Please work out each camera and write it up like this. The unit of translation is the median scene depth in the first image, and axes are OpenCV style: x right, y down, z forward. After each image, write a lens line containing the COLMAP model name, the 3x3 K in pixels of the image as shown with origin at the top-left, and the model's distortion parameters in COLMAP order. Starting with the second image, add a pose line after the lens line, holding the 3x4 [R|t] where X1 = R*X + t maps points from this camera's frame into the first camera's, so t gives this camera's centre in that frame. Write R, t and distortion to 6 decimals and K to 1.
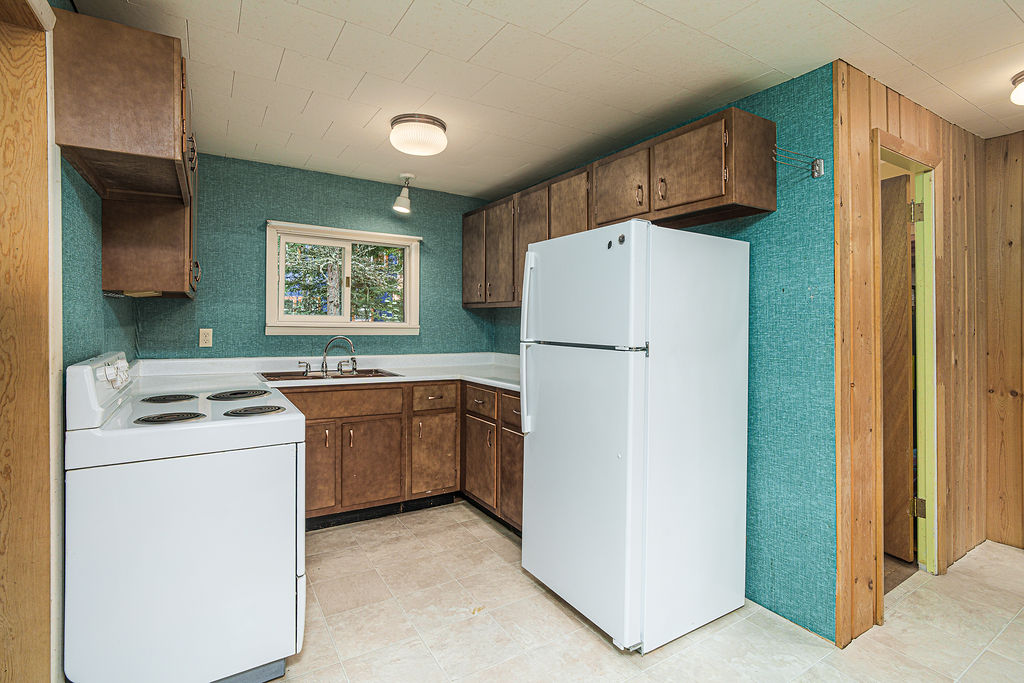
lens RADIAL K [[493.1, 0, 515.2], [0, 493.1, 311.7], [0, 0, 1]] dist [-0.000778, 0.000337]
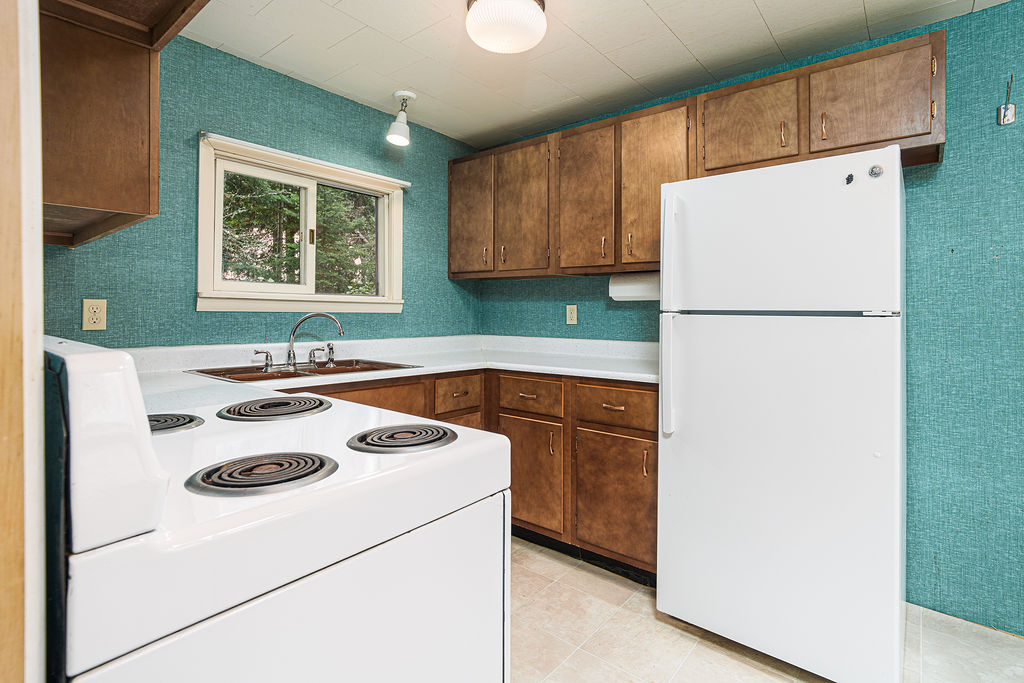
lens RADIAL K [[500.4, 0, 513.0], [0, 500.4, 299.7], [0, 0, 1]] dist [0.000175, 0.000883]
pose [[0.947534, 0.003891, 0.319632, -0.325195], [-0.003689, 0.999992, -0.001238, 0.032023], [-0.319634, -0.000006, 0.947541, 0.254429]]
